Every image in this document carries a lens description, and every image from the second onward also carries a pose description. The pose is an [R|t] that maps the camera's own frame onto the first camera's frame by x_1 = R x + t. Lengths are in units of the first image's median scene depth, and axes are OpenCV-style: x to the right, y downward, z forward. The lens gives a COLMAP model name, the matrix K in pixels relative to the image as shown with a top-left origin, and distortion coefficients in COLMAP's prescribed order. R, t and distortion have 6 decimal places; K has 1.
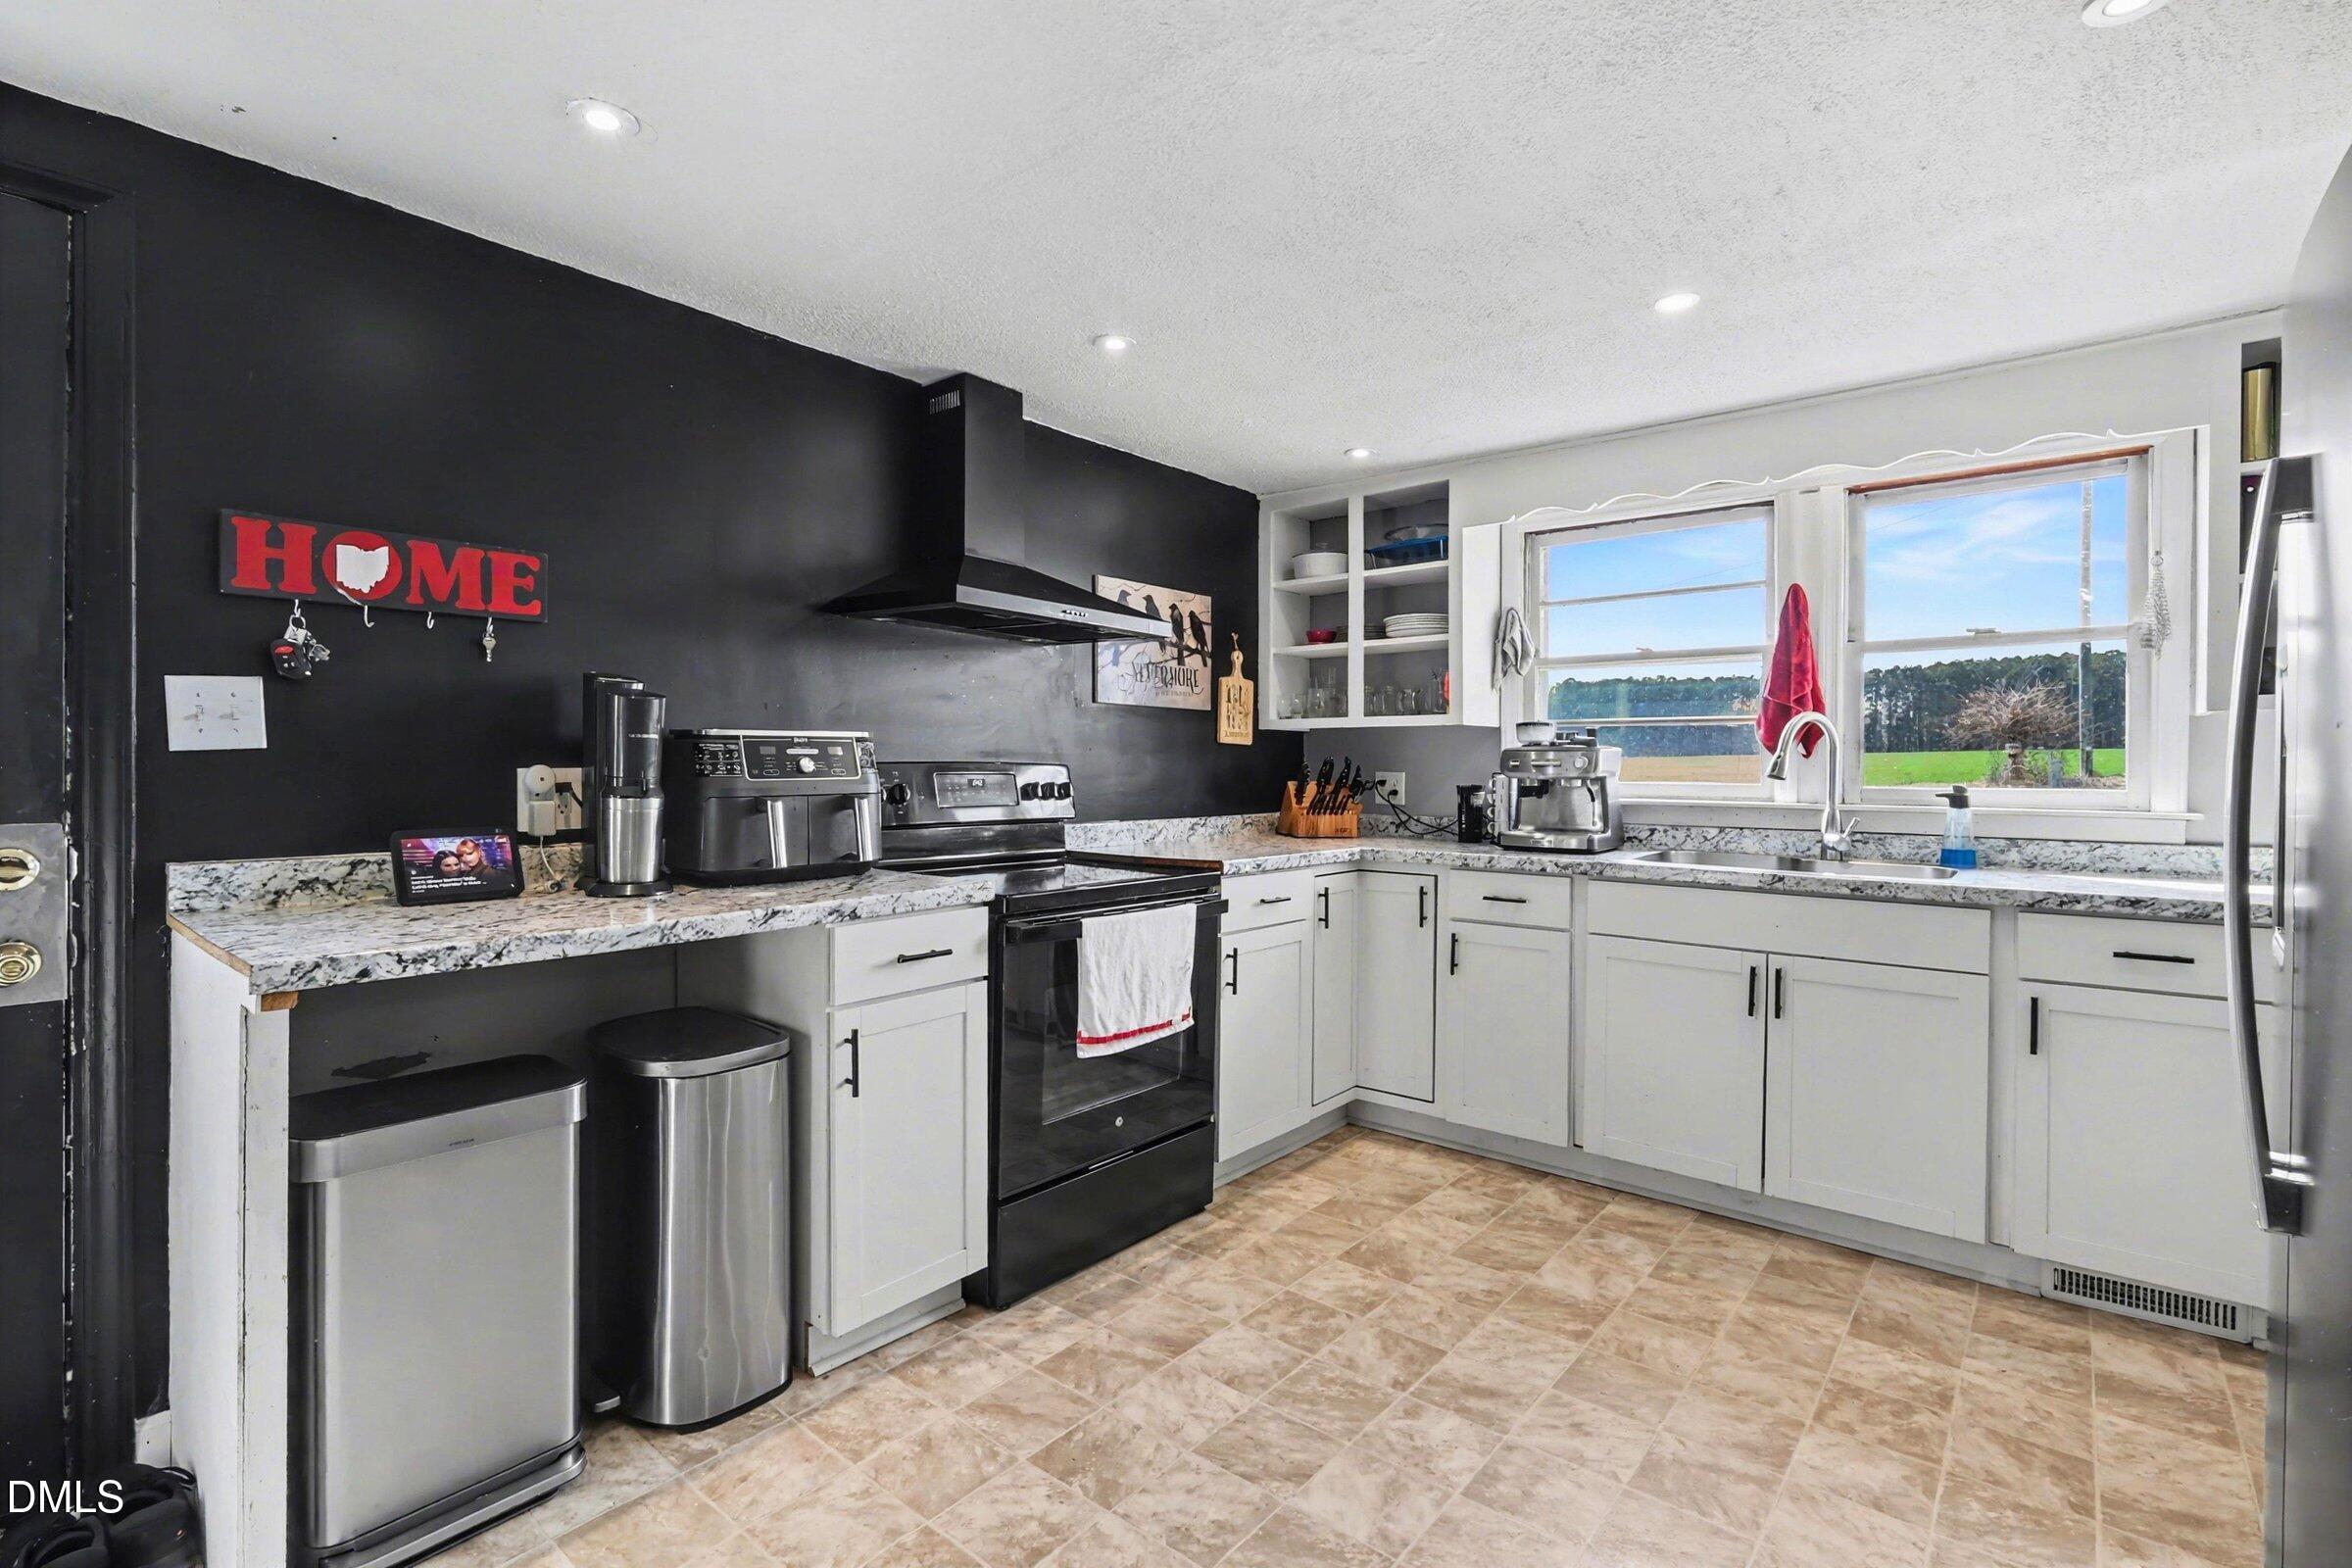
lens RADIAL K [[1071.6, 0, 1176.4], [0, 1071.6, 773.3], [0, 0, 1]] dist [-0.004253, 0.000011]
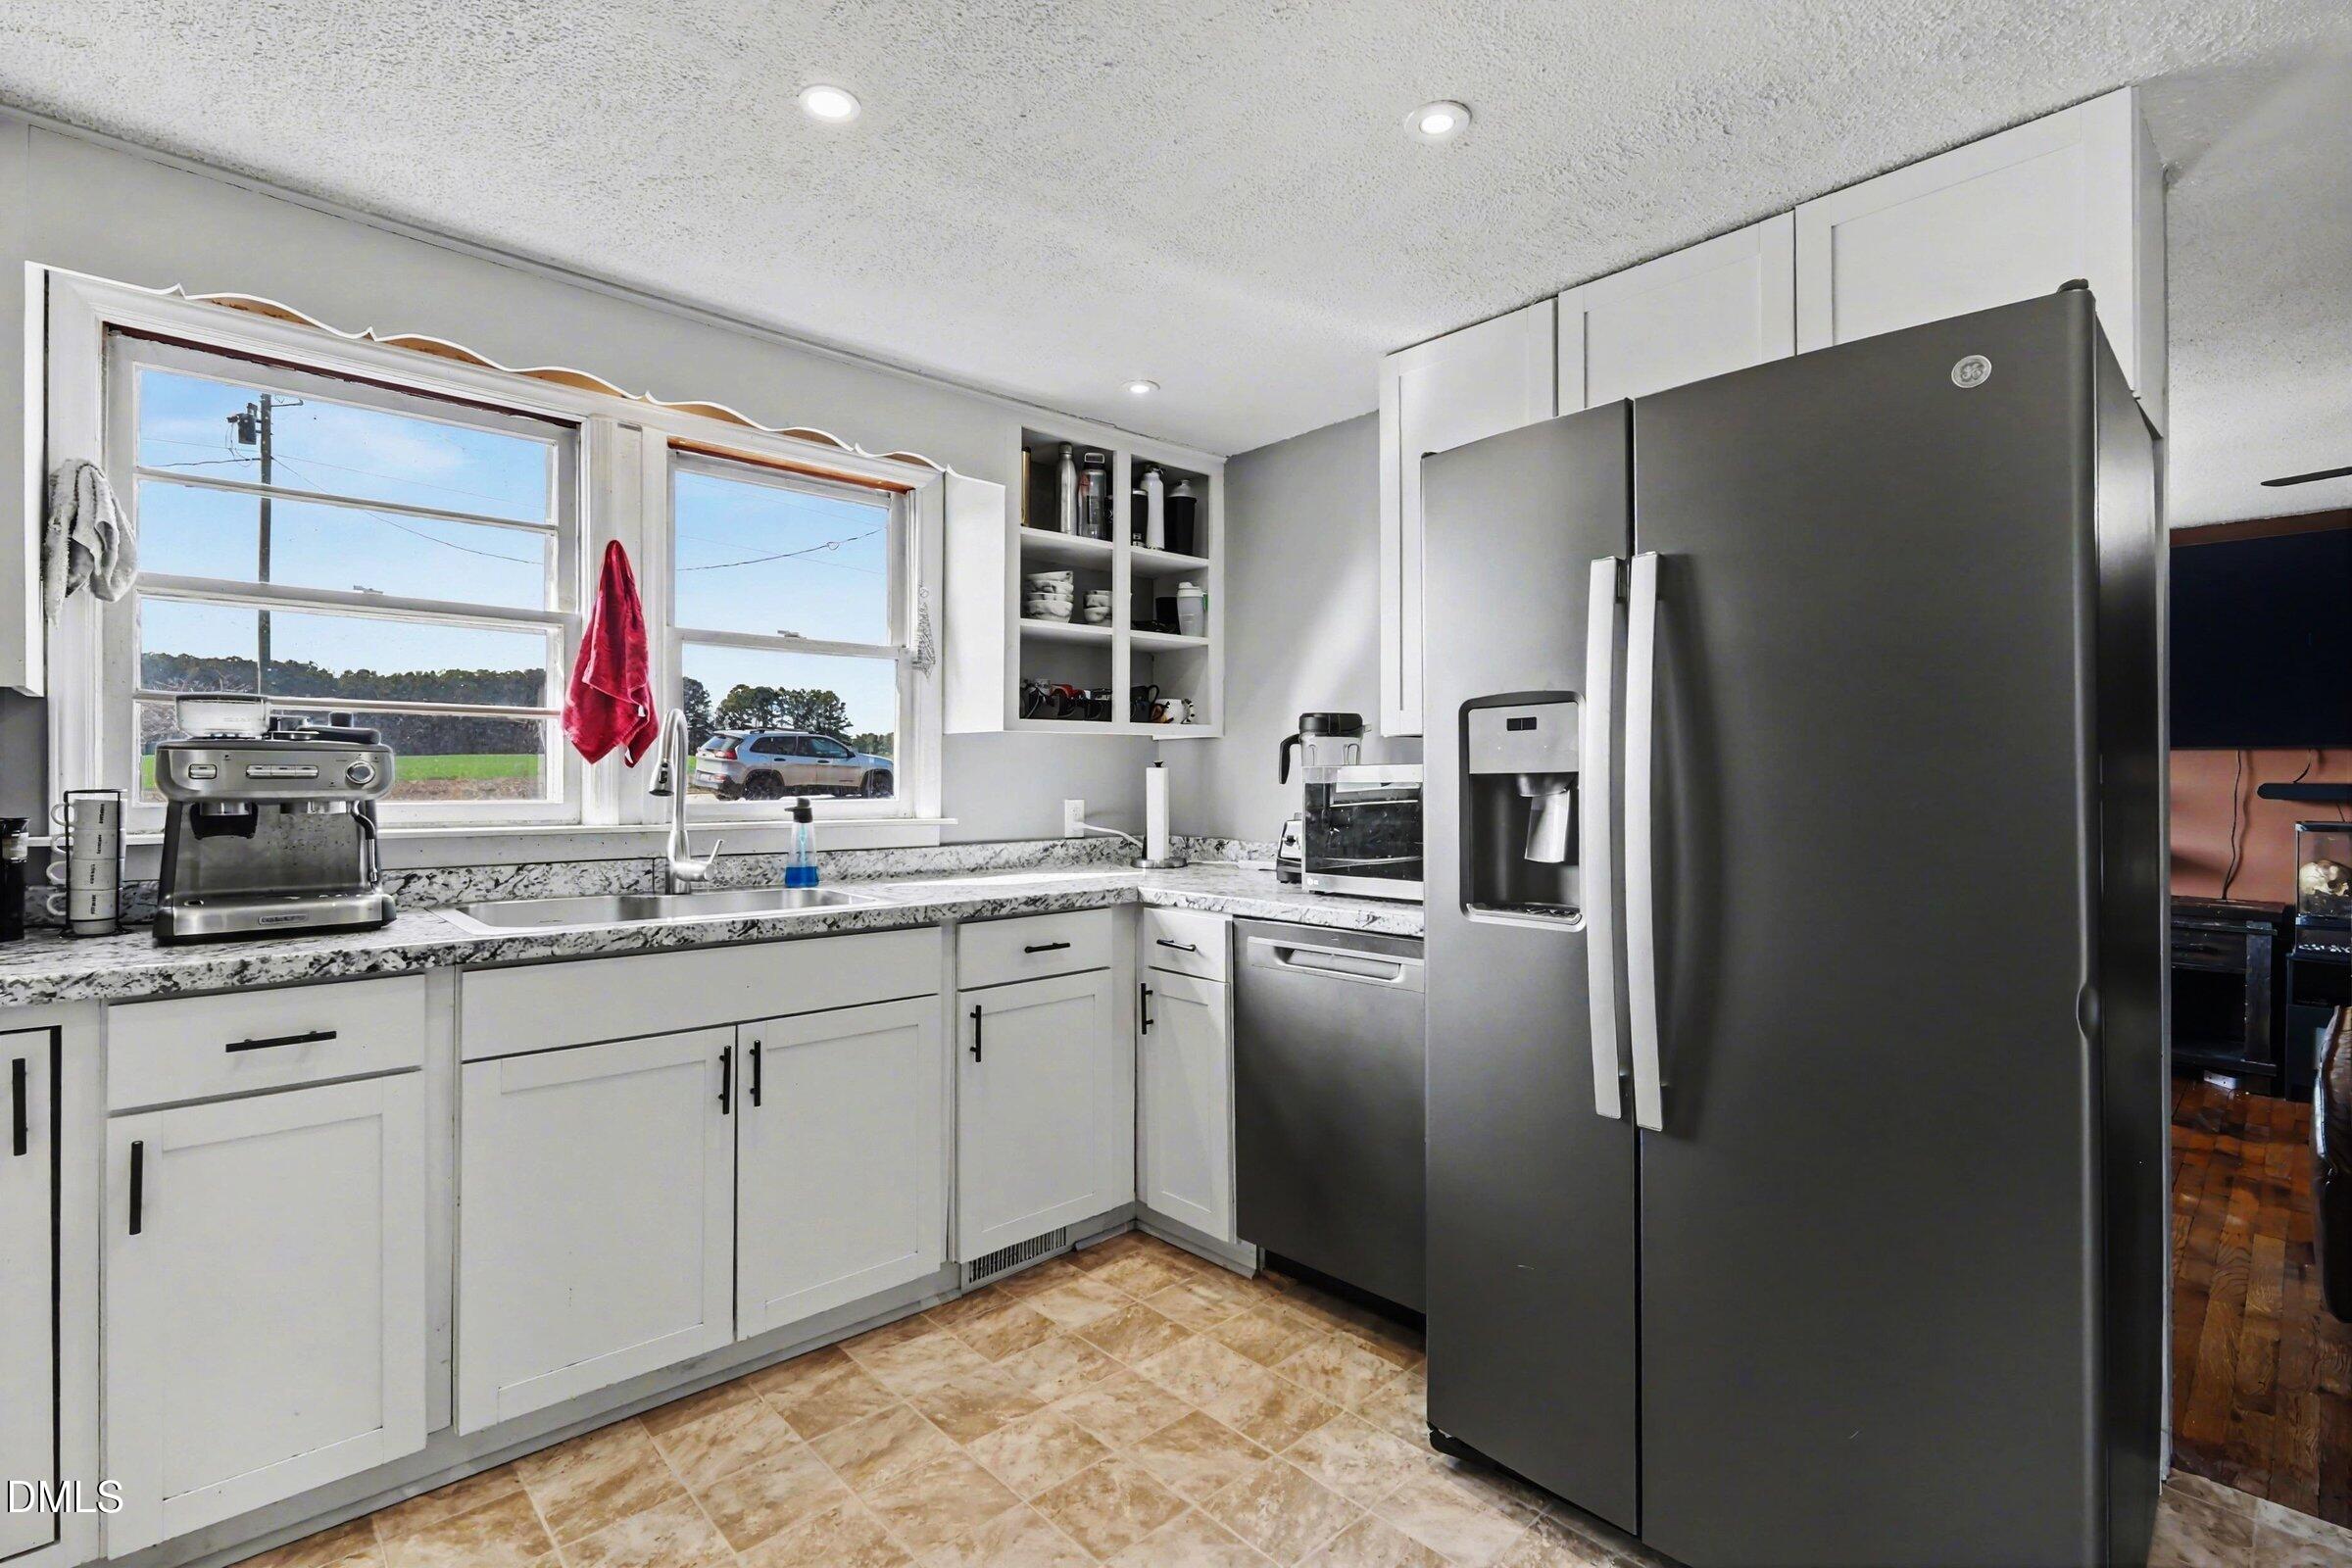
lens RADIAL K [[1071.6, 0, 1166.5], [0, 1071.6, 783.1], [0, 0, 1]] dist [-0.004253, 0.000011]
pose [[0.130226, -0.006145, 0.991465, -0.214279], [0.002883, 0.999979, 0.005819, -0.009081], [-0.991480, 0.002100, 0.130241, 0.791902]]
